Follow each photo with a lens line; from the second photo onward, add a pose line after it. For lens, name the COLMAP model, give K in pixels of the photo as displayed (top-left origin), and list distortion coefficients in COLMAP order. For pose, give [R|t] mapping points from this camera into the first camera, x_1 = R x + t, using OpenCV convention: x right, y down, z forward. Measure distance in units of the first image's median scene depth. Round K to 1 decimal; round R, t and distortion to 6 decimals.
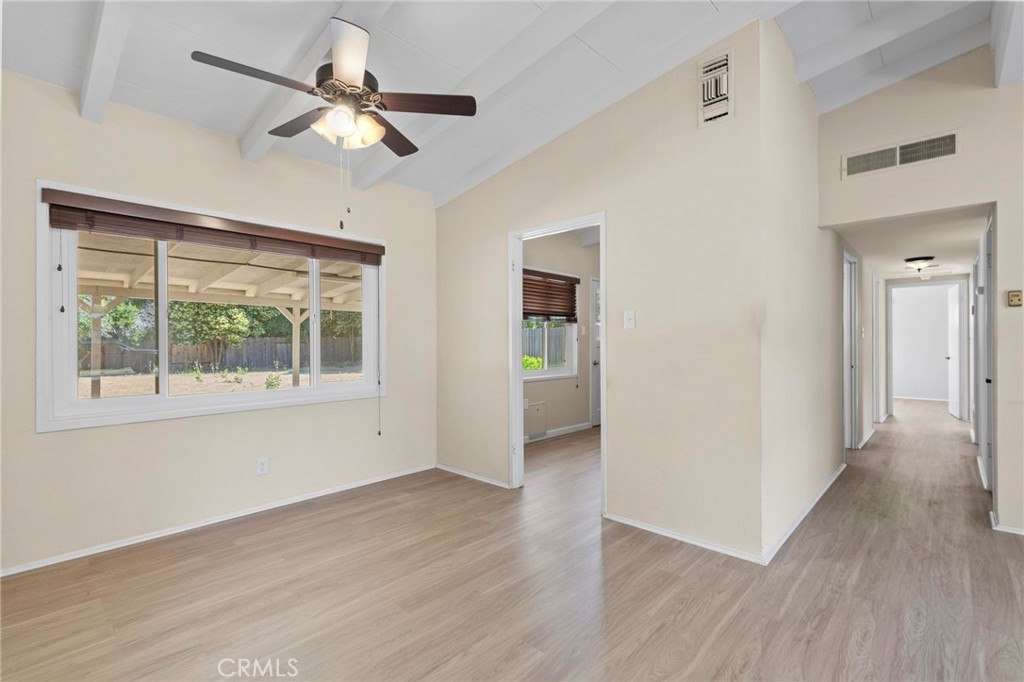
lens RADIAL K [[465.4, 0, 516.6], [0, 465.4, 340.2], [0, 0, 1]] dist [0.013070, -0.000292]
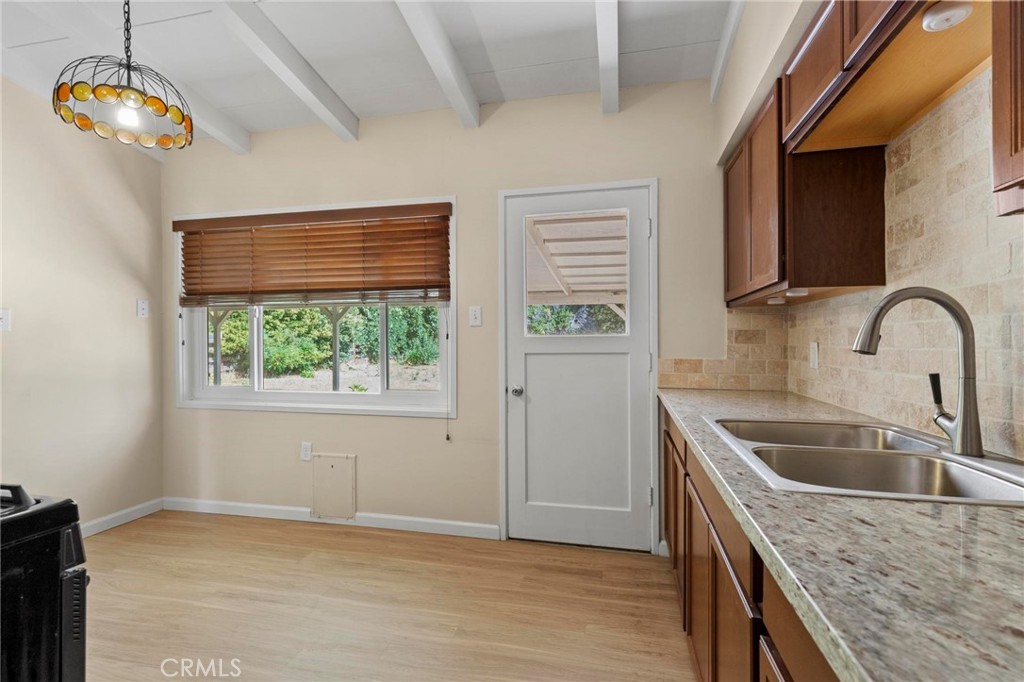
lens RADIAL K [[482.8, 0, 512.0], [0, 482.8, 341.0], [0, 0, 1]] dist [-0.002314, -0.000423]
pose [[0.501193, -0.004500, -0.865324, 0.573868], [0.009677, 0.999953, 0.000405, 0.004237], [0.865281, -0.008577, 0.501213, 0.816025]]
